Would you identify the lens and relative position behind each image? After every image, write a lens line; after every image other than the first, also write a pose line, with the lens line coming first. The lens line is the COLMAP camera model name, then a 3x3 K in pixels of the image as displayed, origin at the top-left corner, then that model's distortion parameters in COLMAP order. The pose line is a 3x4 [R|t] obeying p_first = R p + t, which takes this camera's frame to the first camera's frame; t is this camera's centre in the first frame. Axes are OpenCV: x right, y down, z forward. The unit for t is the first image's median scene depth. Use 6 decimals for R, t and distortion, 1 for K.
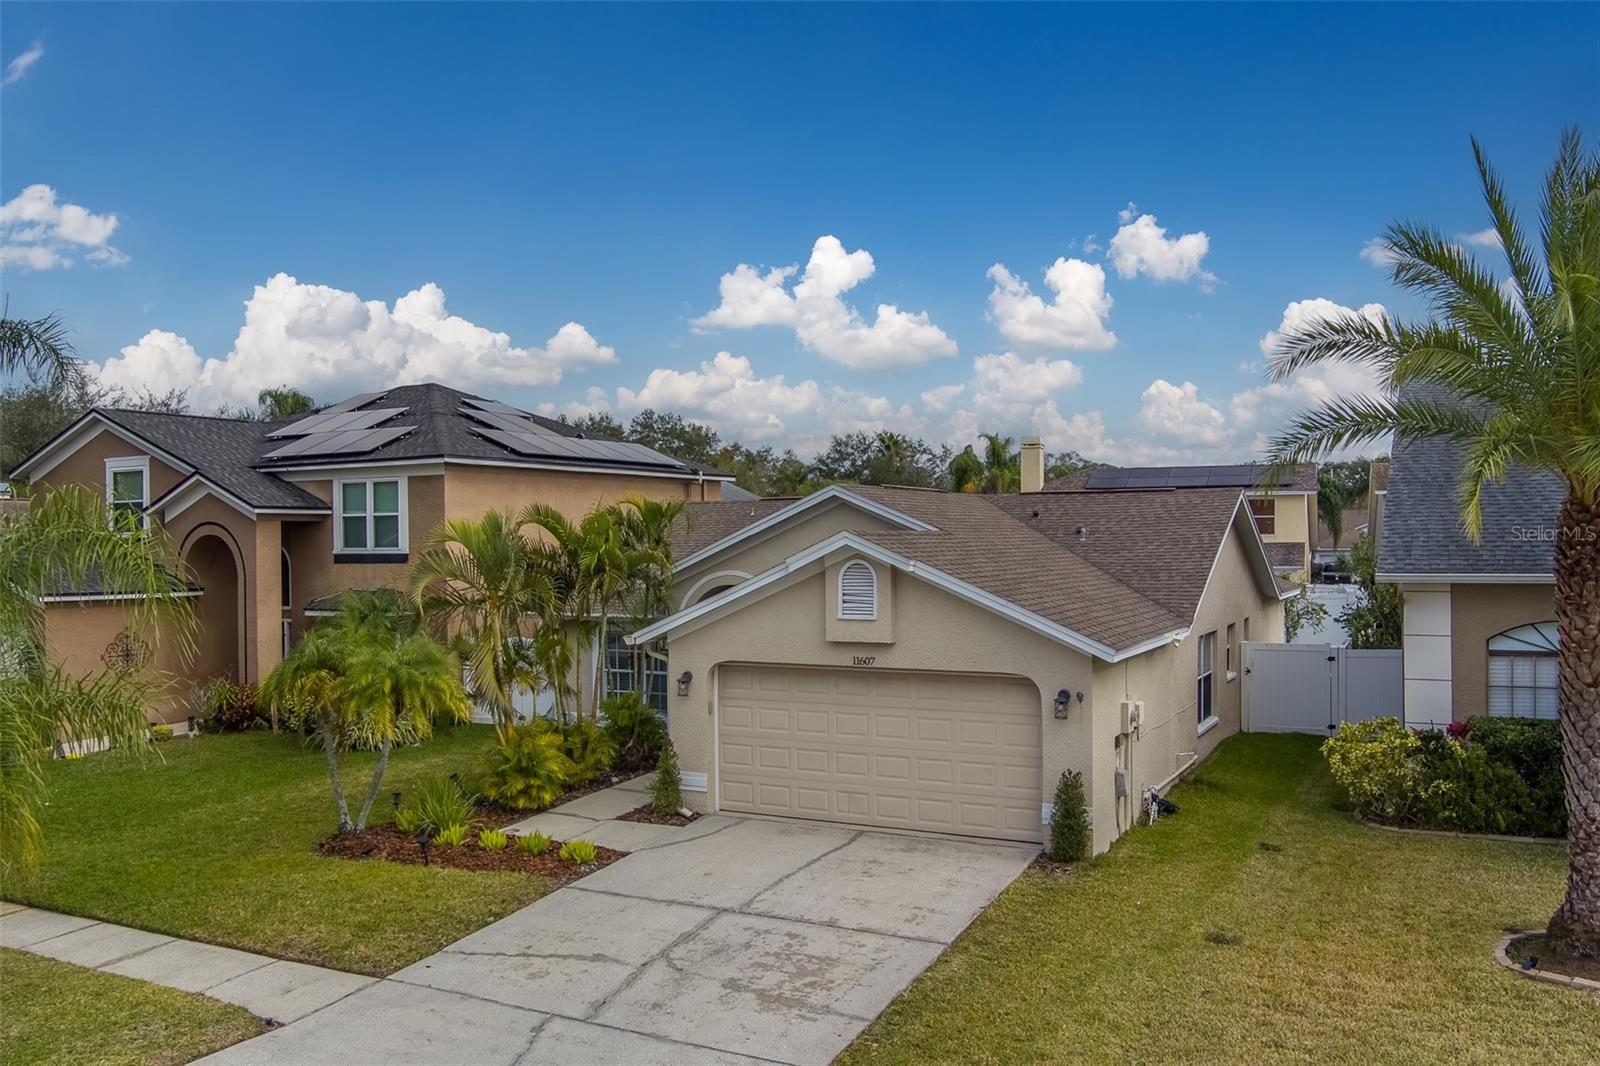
lens RADIAL K [[1302.6, 0, 801.6], [0, 1302.6, 522.4], [0, 0, 1]] dist [-0.064597, 0.007590]
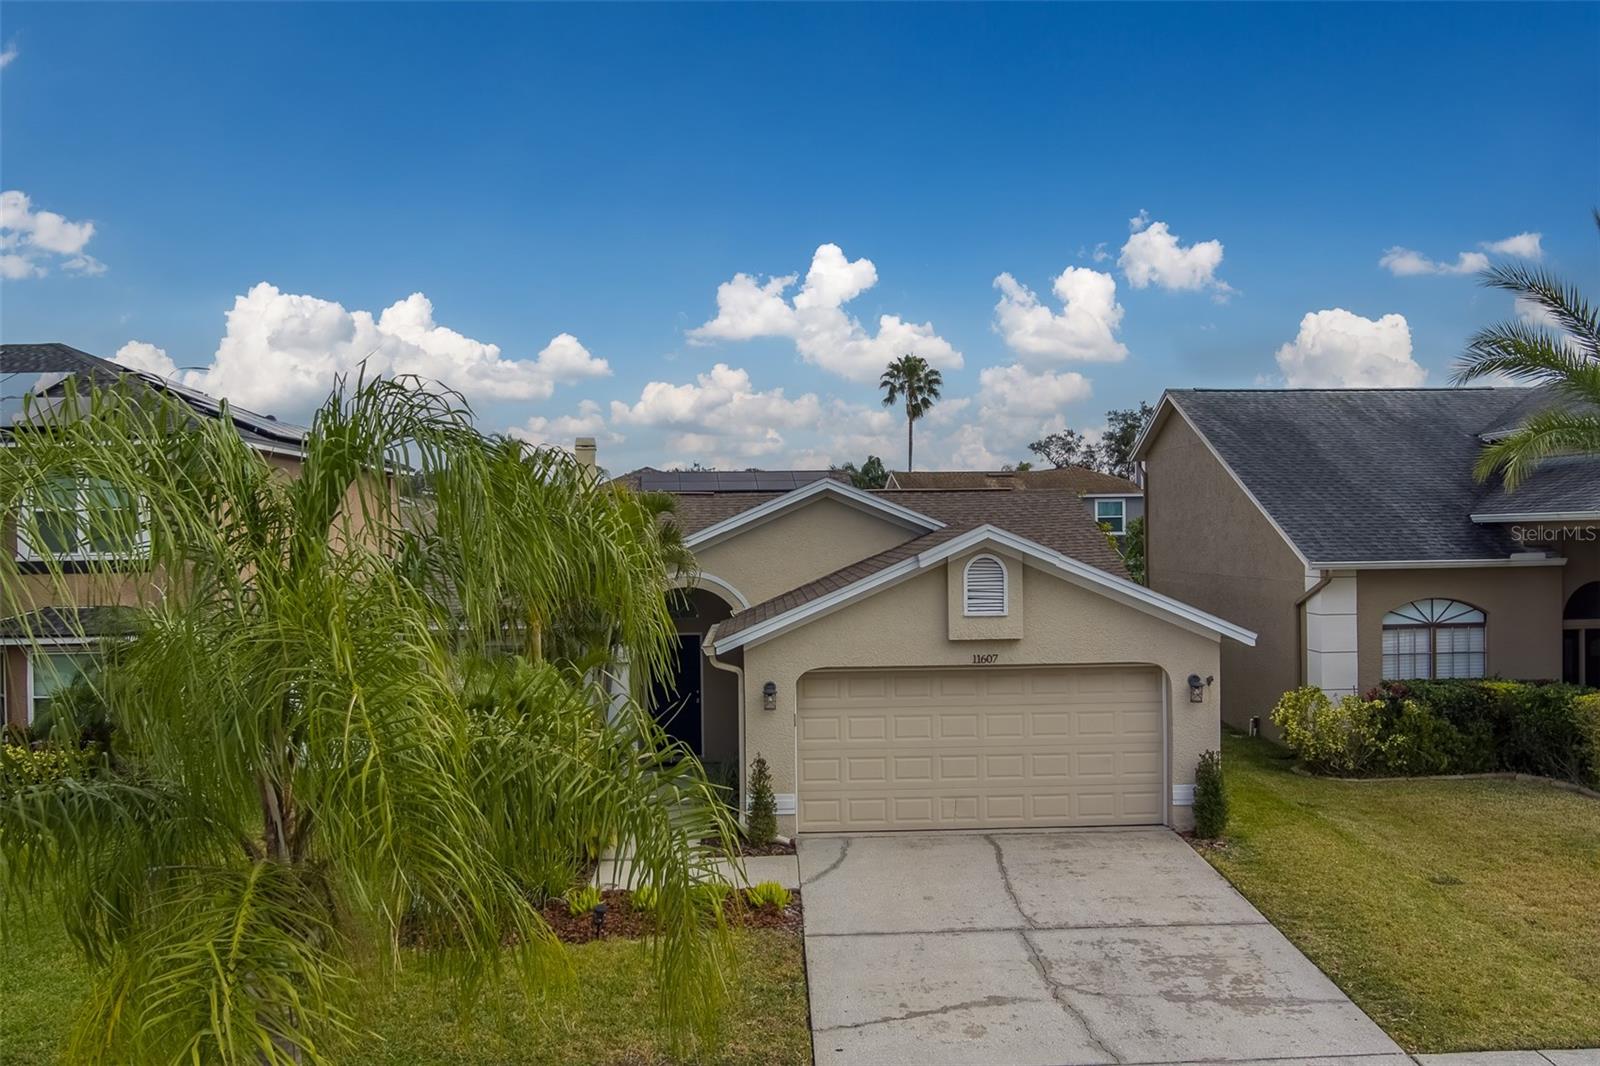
lens RADIAL K [[1302.6, 0, 803.4], [0, 1302.6, 546.4], [0, 0, 1]] dist [-0.064597, 0.007590]
pose [[0.872200, -0.008450, 0.489076, -0.544466], [0.001729, 0.999898, 0.014191, 0.008924], [-0.489146, -0.011532, 0.872126, 0.226346]]
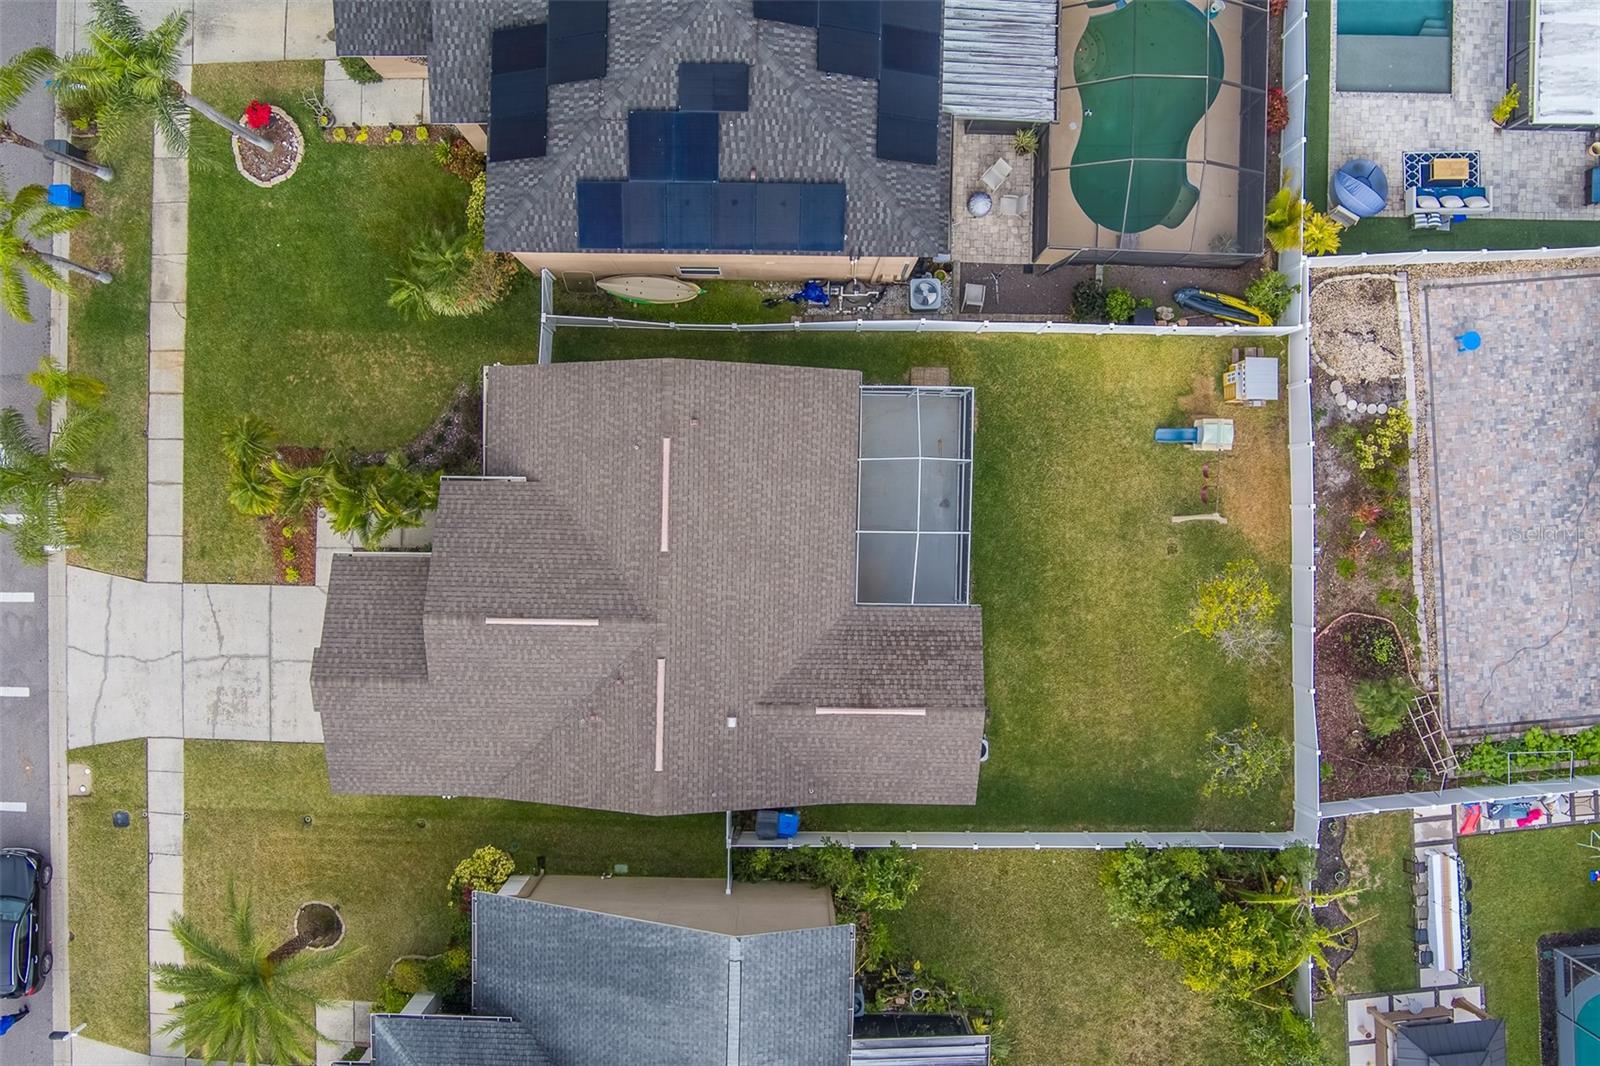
lens RADIAL K [[1302.6, 0, 756.6], [0, 1302.6, 553.2], [0, 0, 1]] dist [-0.064597, 0.007590]
pose [[0.448729, 0.892893, 0.037219, 0.091337], [0.014613, -0.048973, 0.998693, -2.074760], [0.893549, -0.447598, -0.035024, 1.801102]]
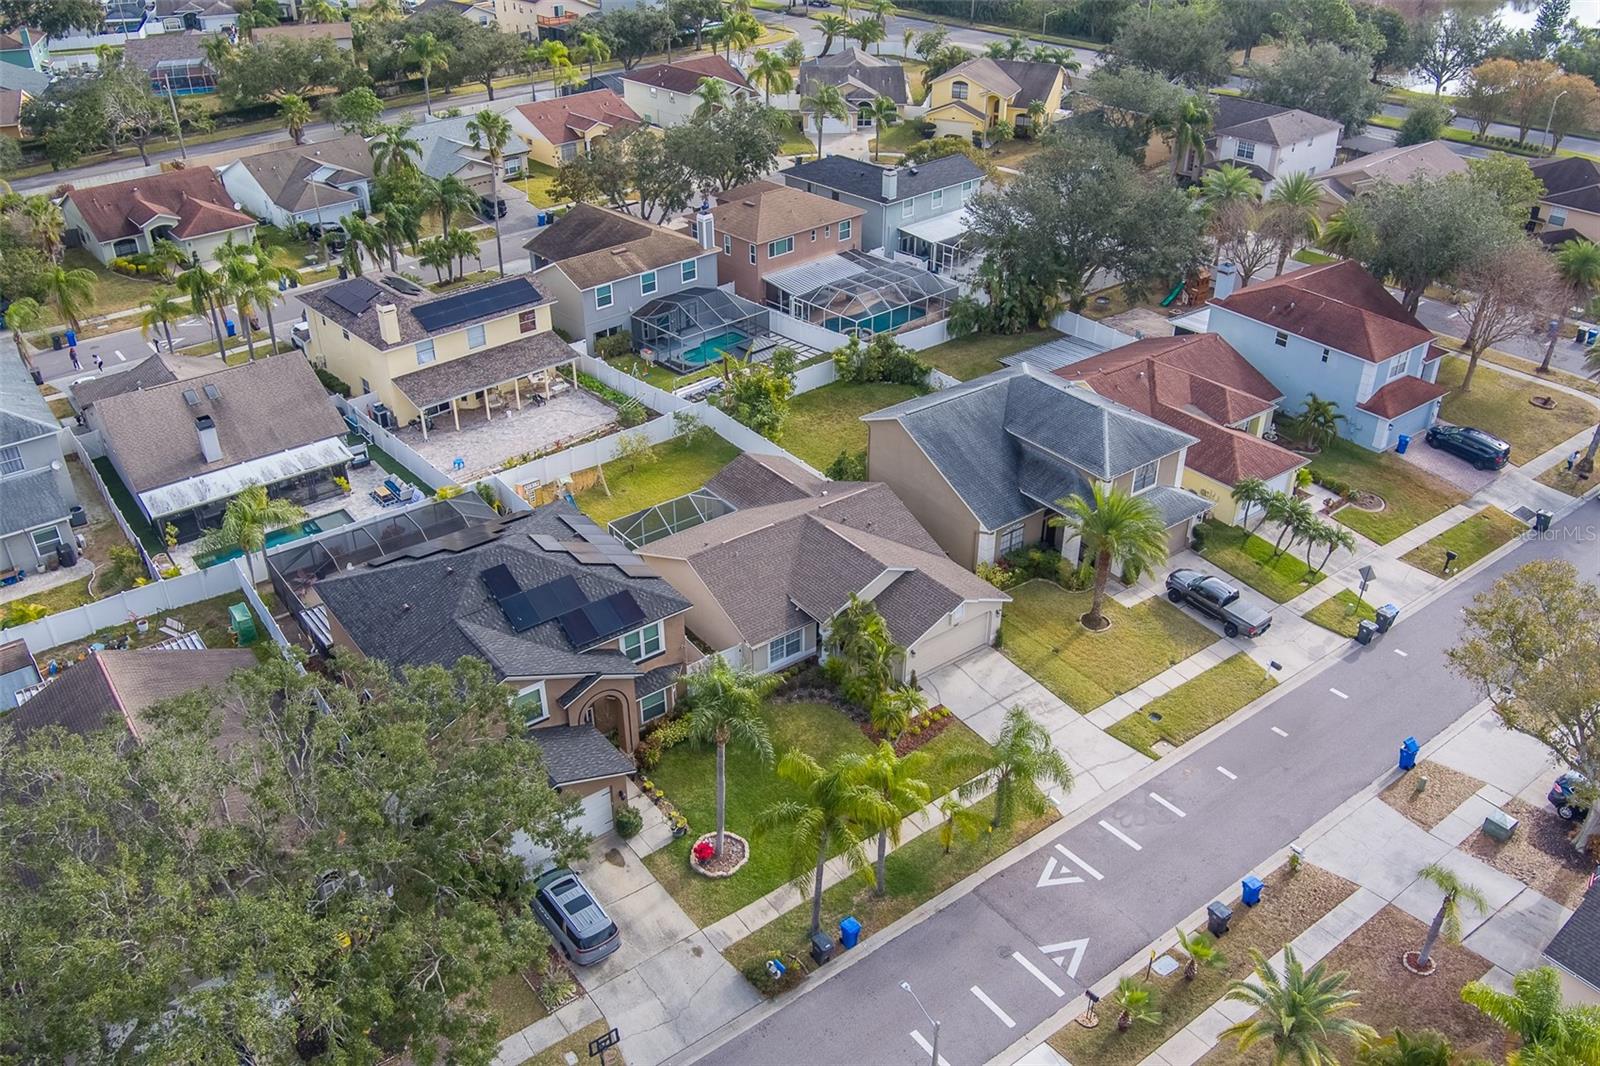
lens RADIAL K [[1302.6, 0, 791.4], [0, 1302.6, 520.8], [0, 0, 1]] dist [-0.064597, 0.007590]
pose [[0.430971, -0.449227, 0.782598, -2.847235], [-0.009705, 0.864916, 0.501823, -1.952427], [-0.902314, -0.223866, 0.368394, 0.153568]]
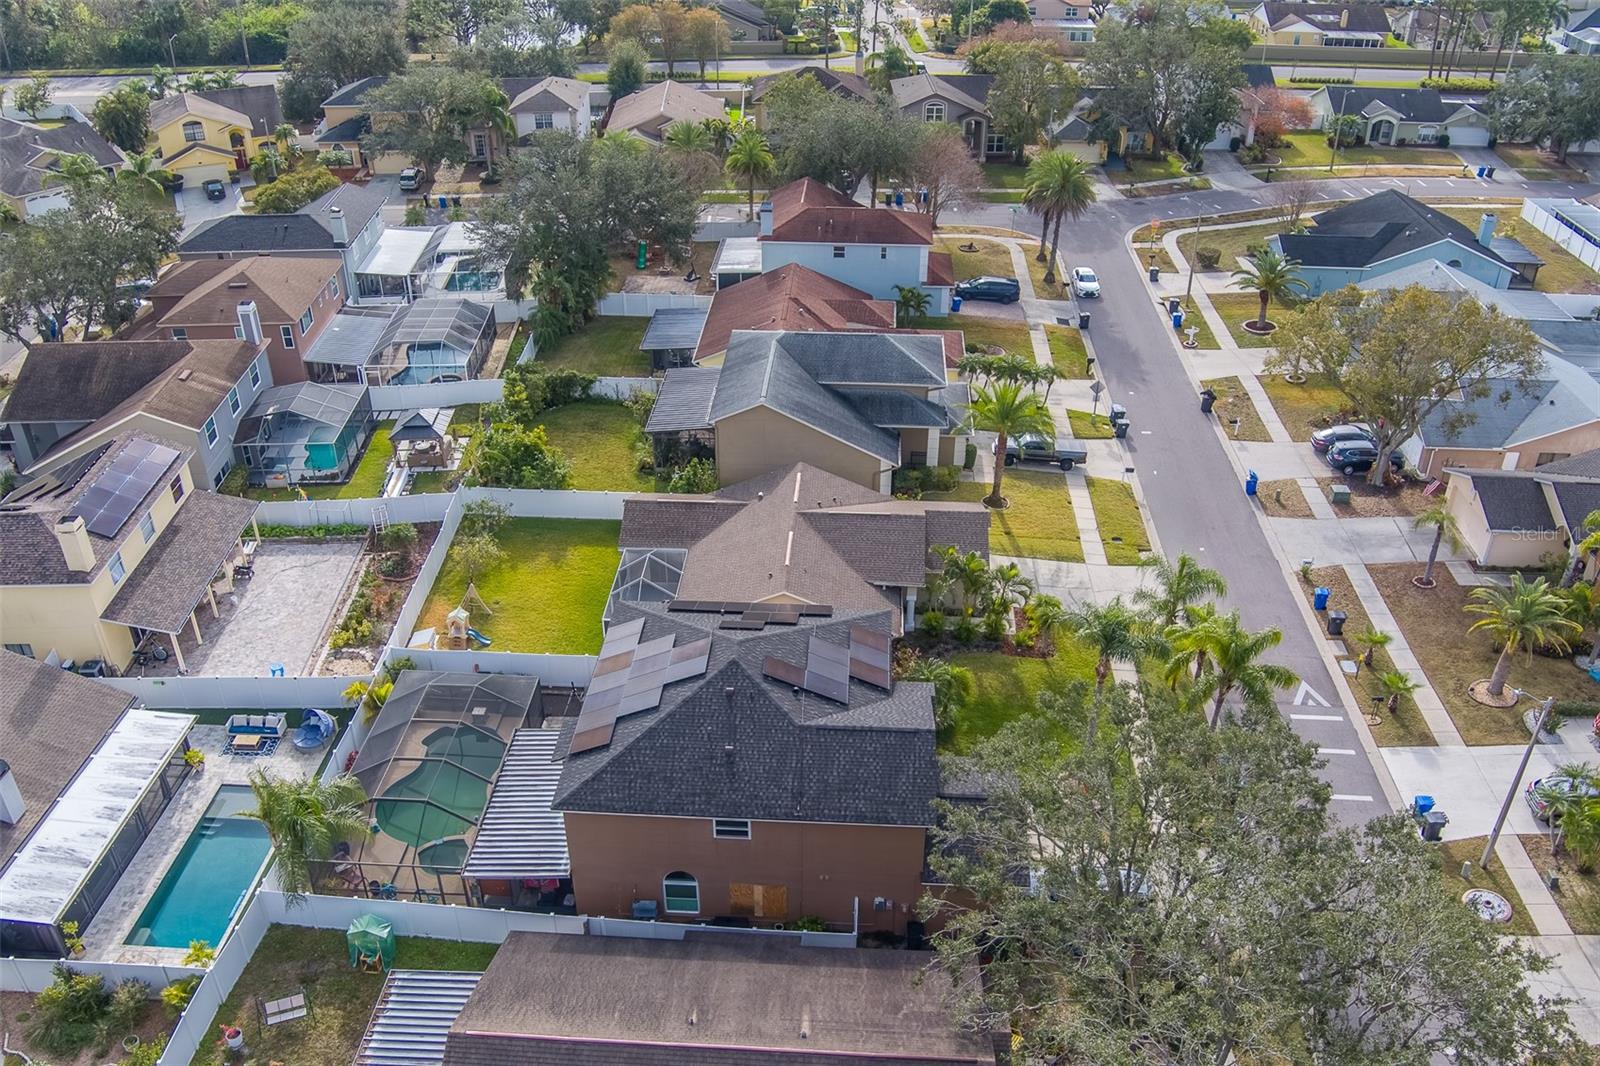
lens RADIAL K [[1302.6, 0, 791.8], [0, 1302.6, 532.4], [0, 0, 1]] dist [-0.064597, 0.007590]
pose [[-0.408967, -0.461670, 0.787151, -2.807980], [-0.004456, 0.863585, 0.504184, -1.895224], [-0.912538, 0.202687, -0.355235, 2.915632]]
